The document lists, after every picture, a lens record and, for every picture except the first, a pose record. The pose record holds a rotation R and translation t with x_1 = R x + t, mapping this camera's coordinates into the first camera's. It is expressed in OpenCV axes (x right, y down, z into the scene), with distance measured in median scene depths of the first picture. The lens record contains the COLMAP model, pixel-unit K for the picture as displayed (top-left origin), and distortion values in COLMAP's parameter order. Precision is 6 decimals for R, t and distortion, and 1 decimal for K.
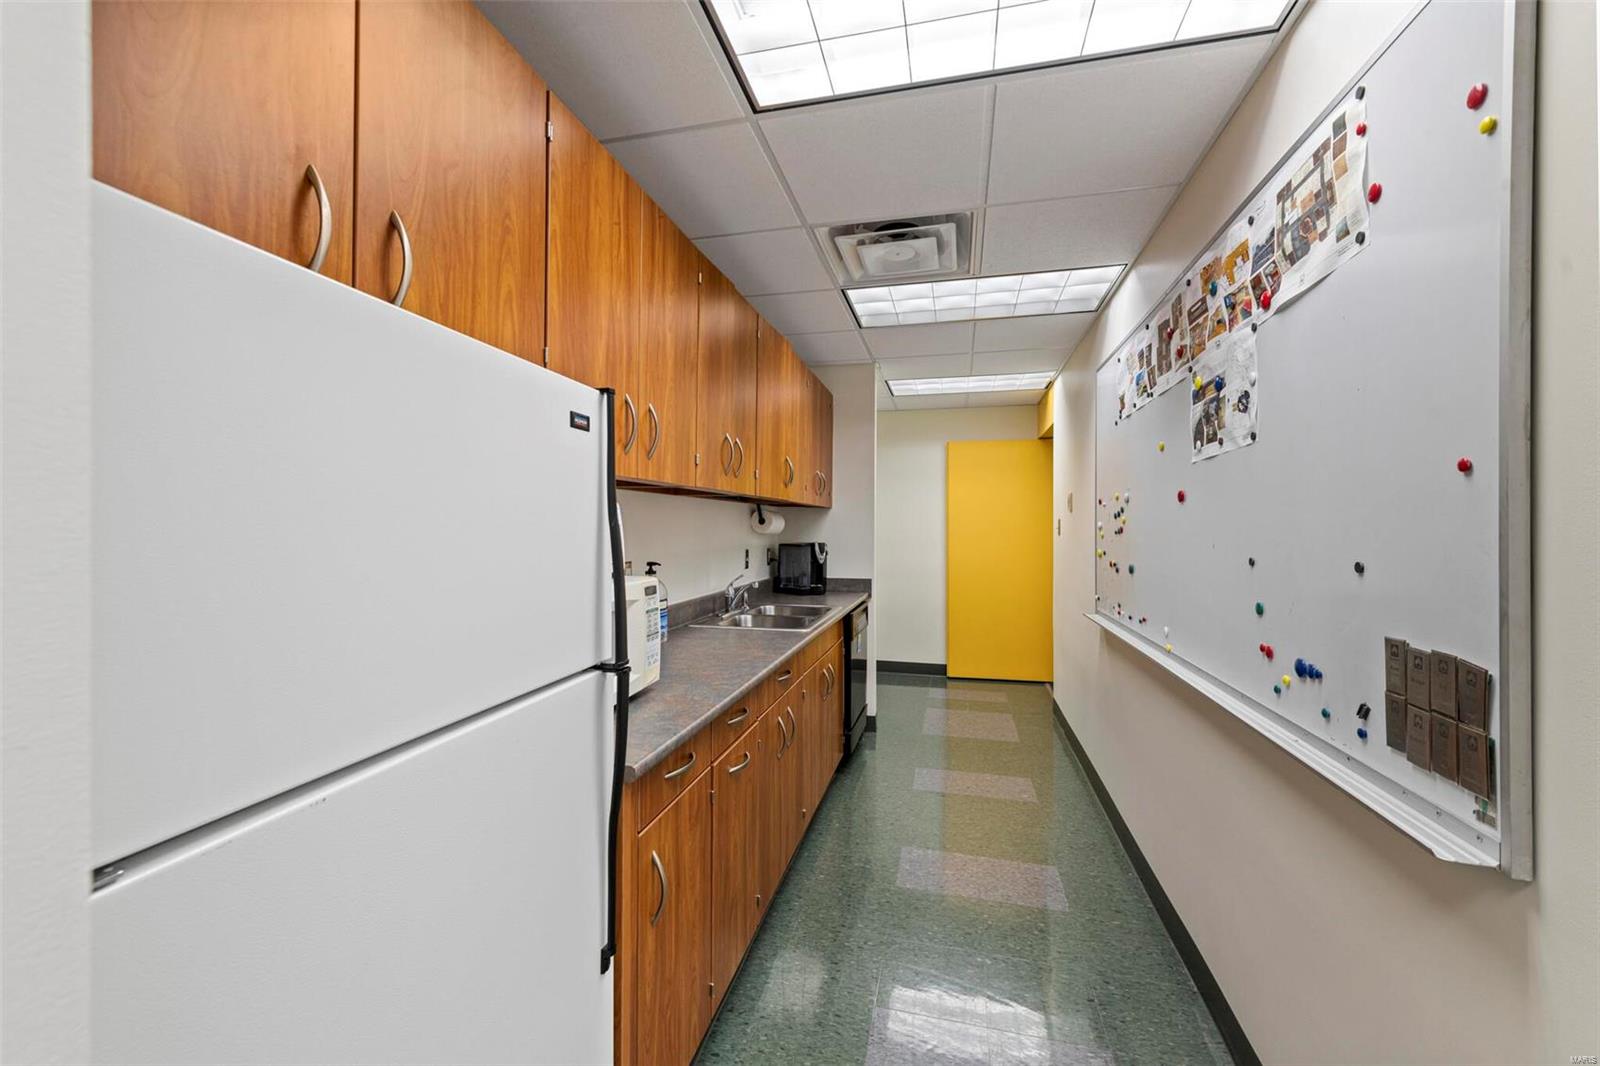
lens RADIAL K [[636.5, 0, 810.4], [0, 636.5, 528.2], [0, 0, 1]] dist [0.014625, -0.002336]
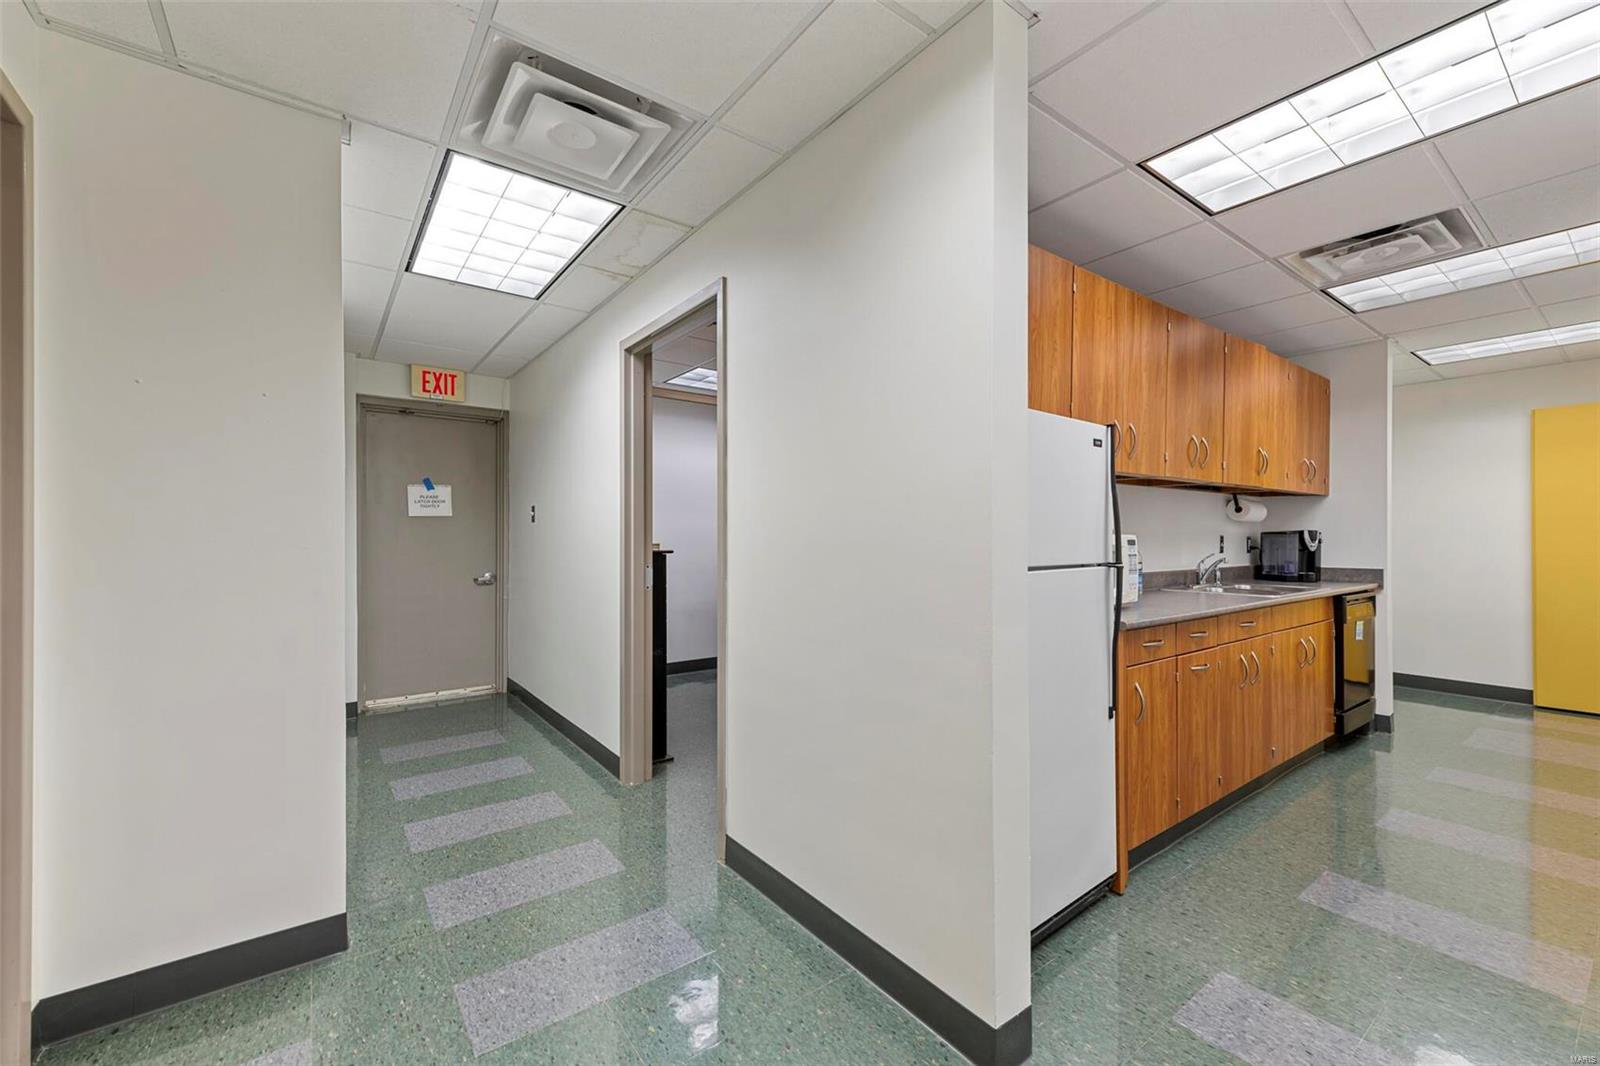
lens RADIAL K [[636.5, 0, 799.6], [0, 636.5, 533.2], [0, 0, 1]] dist [0.014625, -0.002336]
pose [[0.760323, -0.002149, -0.649542, 0.075439], [-0.000891, 0.999990, -0.004352, 0.041209], [0.649545, 0.003888, 0.760313, -0.365825]]
